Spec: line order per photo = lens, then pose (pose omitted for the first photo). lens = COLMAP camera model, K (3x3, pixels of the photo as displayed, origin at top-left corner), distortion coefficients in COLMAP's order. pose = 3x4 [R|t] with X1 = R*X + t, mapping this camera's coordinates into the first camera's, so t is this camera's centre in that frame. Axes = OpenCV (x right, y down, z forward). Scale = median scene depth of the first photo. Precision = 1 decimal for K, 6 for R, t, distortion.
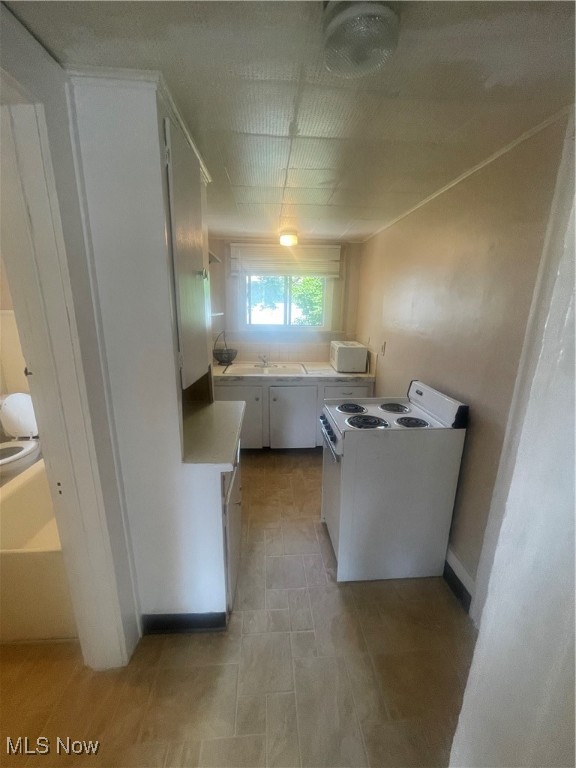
lens RADIAL K [[310.8, 0, 287.2], [0, 310.8, 381.8], [0, 0, 1]] dist [0.013204, 0.000048]
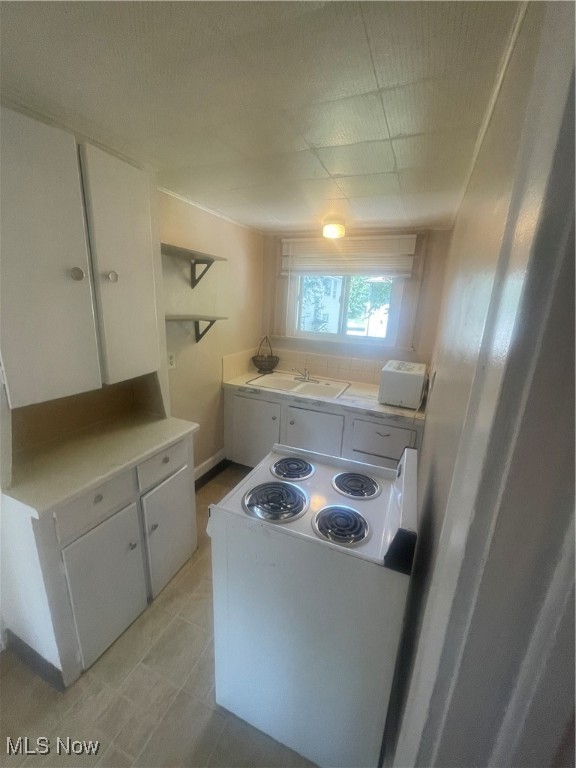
lens RADIAL K [[310.8, 0, 287.7], [0, 310.8, 384.5], [0, 0, 1]] dist [0.013204, 0.000048]
pose [[0.891499, 0.147507, -0.428336, 0.282862], [-0.140871, 0.988895, 0.047350, -0.080018], [0.430564, 0.018128, 0.902378, 0.216345]]
